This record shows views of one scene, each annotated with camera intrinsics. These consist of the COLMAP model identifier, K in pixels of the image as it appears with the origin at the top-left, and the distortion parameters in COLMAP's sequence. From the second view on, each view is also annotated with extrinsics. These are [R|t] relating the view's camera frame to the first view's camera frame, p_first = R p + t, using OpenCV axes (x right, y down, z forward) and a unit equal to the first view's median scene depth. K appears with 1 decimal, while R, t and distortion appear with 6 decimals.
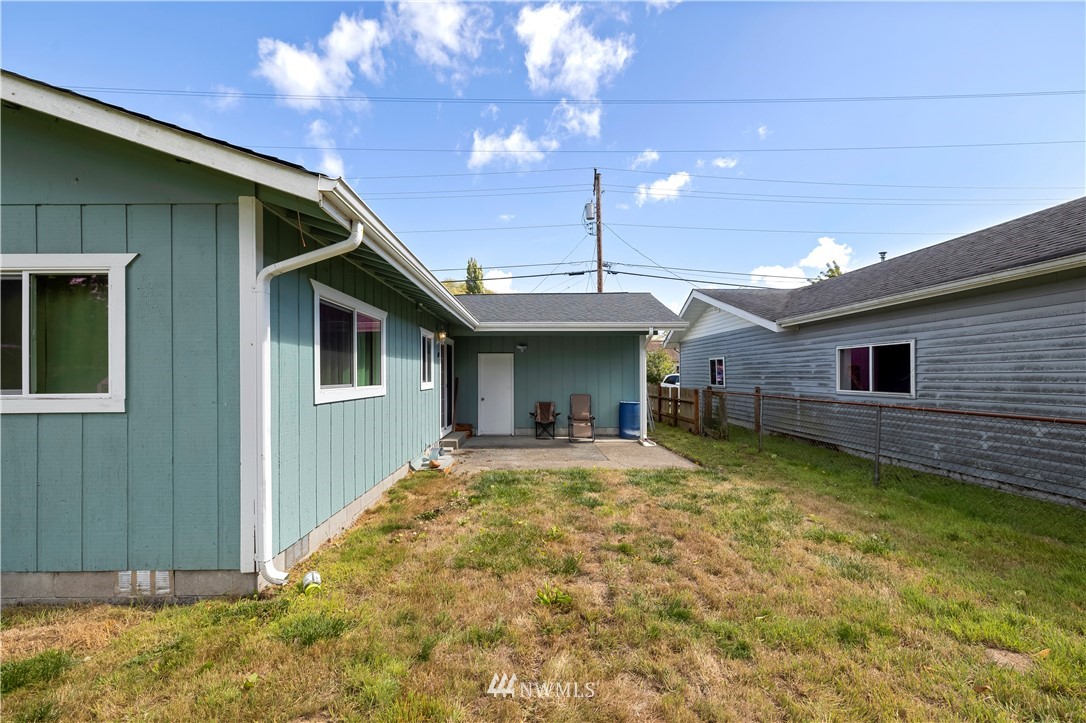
lens RADIAL K [[461.8, 0, 559.1], [0, 461.8, 369.5], [0, 0, 1]] dist [0.138234, -0.000002]
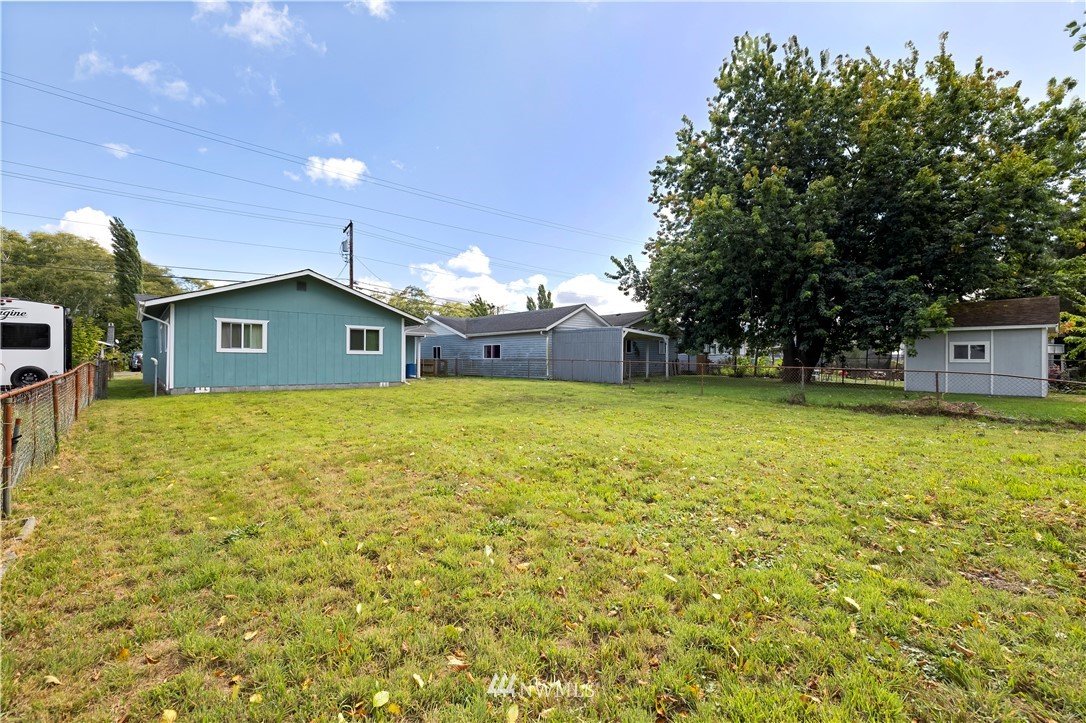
lens RADIAL K [[468.7, 0, 544.2], [0, 468.7, 355.0], [0, 0, 1]] dist [0.016047, 0.000395]
pose [[0.771864, 0.018828, 0.635509, -0.860977], [-0.020276, 0.999782, -0.004994, 0.023152], [-0.635464, -0.009031, 0.772077, -1.305615]]
